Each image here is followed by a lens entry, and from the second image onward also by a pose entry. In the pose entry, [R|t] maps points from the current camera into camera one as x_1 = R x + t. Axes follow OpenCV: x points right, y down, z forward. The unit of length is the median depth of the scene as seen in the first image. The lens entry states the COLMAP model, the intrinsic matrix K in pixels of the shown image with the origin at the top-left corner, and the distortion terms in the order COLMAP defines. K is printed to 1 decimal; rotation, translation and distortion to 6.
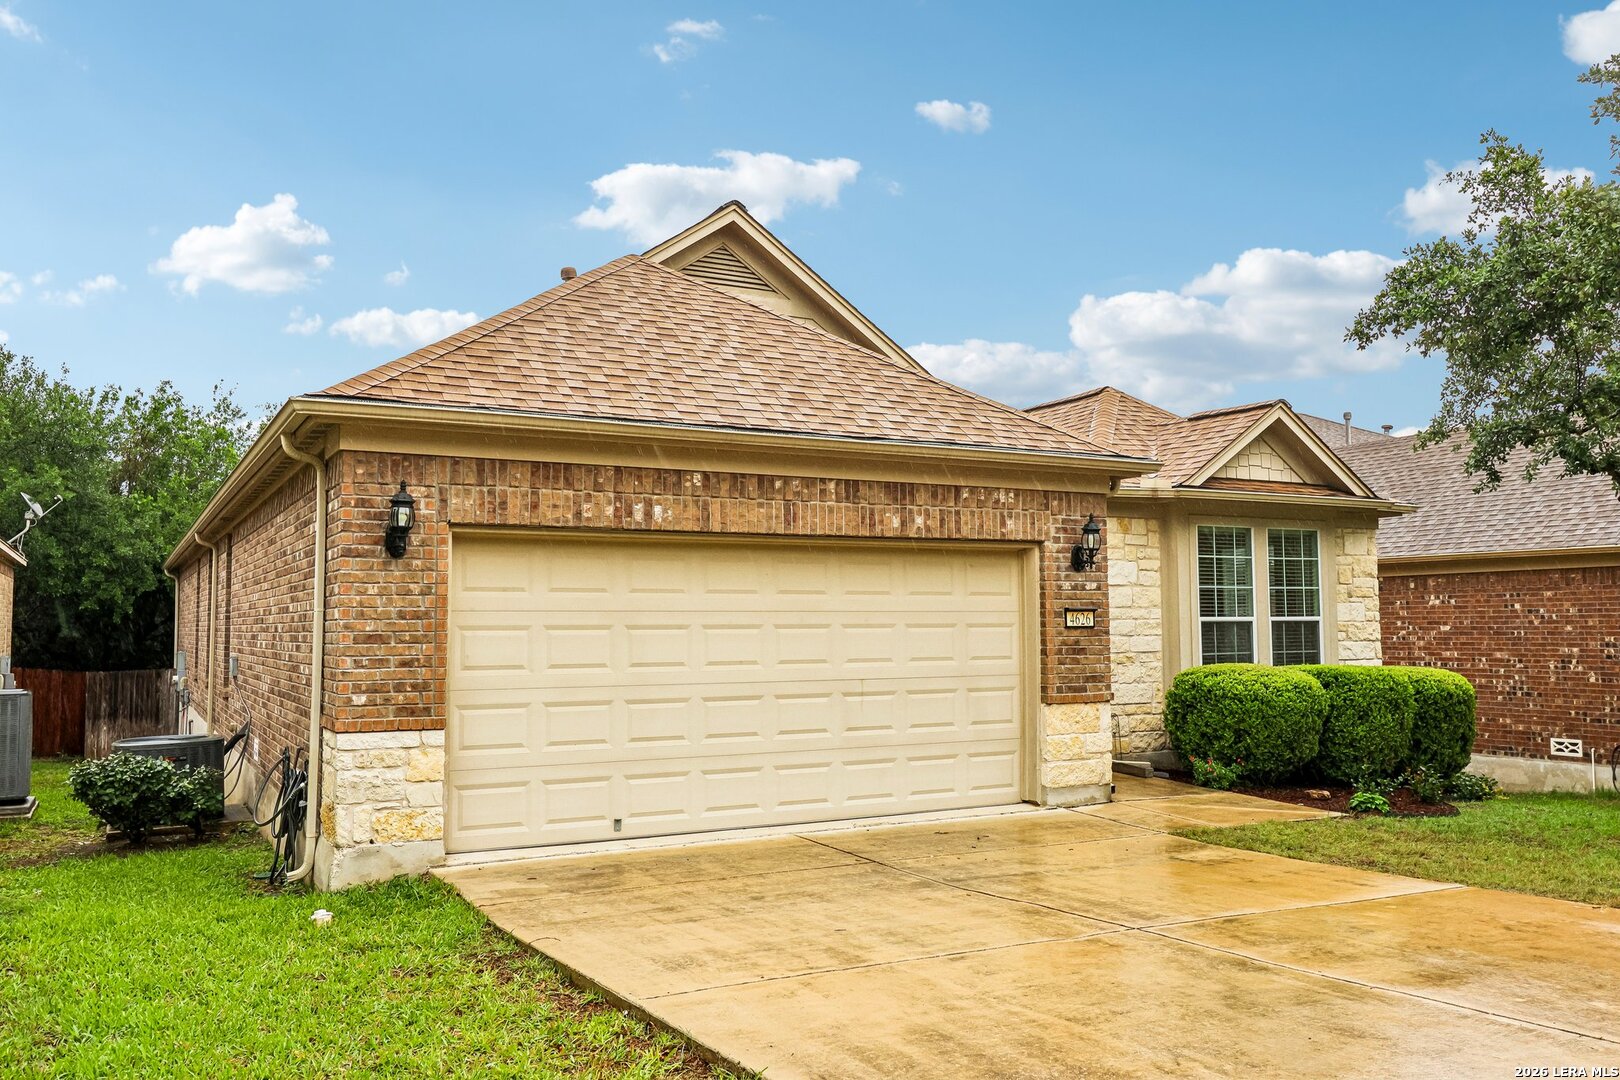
lens RADIAL K [[1299.6, 0, 801.8], [0, 1299.6, 536.8], [0, 0, 1]] dist [0.011050, 0.004873]
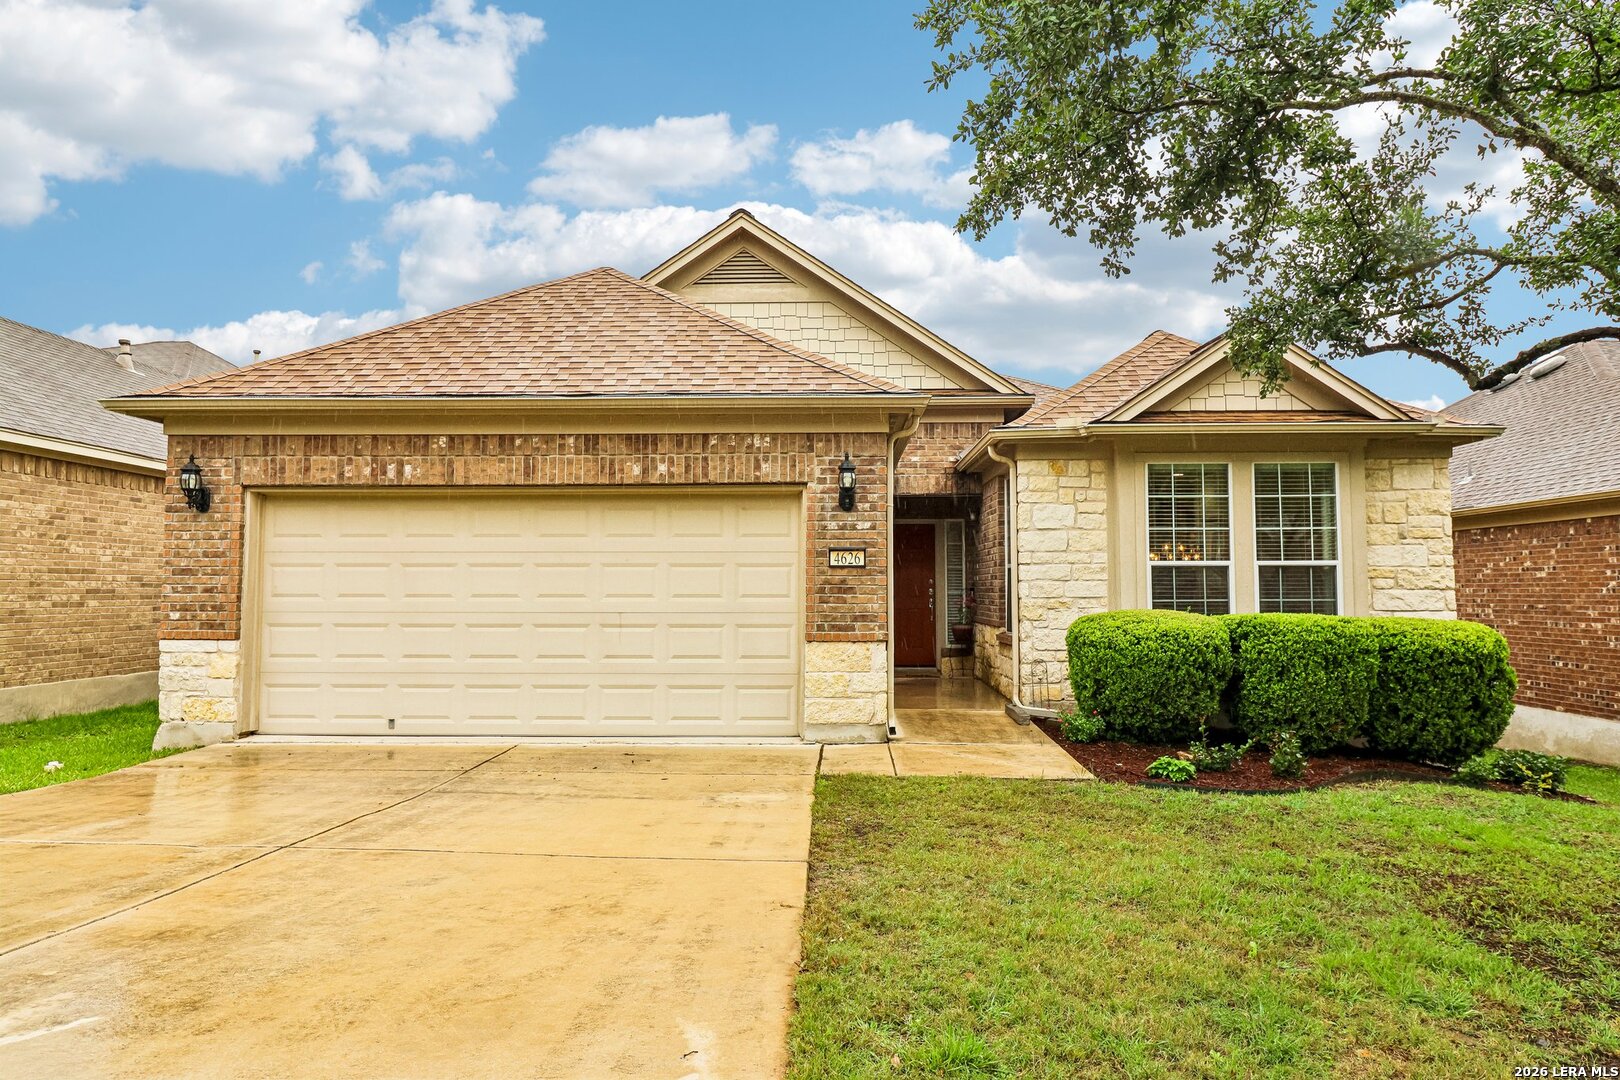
lens RADIAL K [[1005.4, 0, 797.8], [0, 1005.4, 533.7], [0, 0, 1]] dist [0.003200, -0.000287]
pose [[0.864168, -0.022107, -0.502718, 0.518660], [0.028993, 0.999562, 0.005883, 0.034754], [0.502367, -0.019659, 0.864431, 0.280220]]
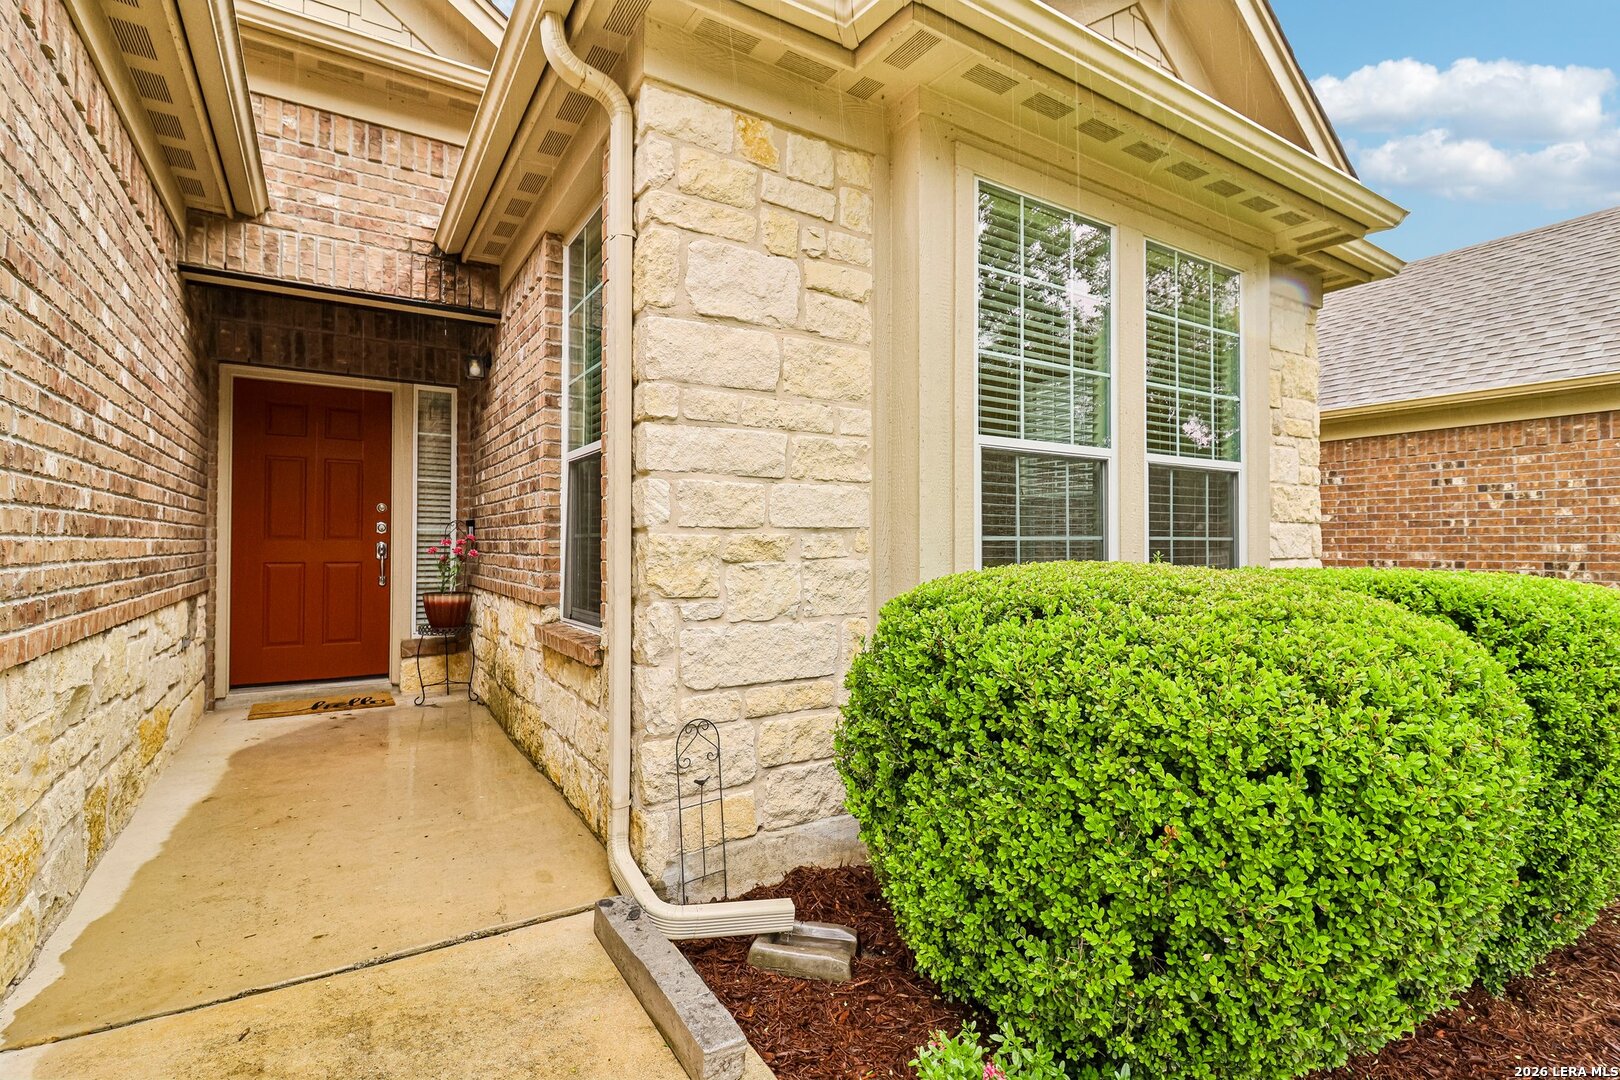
lens RADIAL K [[760.1, 0, 807.9], [0, 760.1, 534.0], [0, 0, 1]] dist [0.003814, -0.000065]
pose [[0.997697, 0.009588, 0.067143, 0.281296], [-0.013182, 0.998492, 0.053289, 0.090146], [-0.066531, -0.054052, 0.996319, 0.909391]]
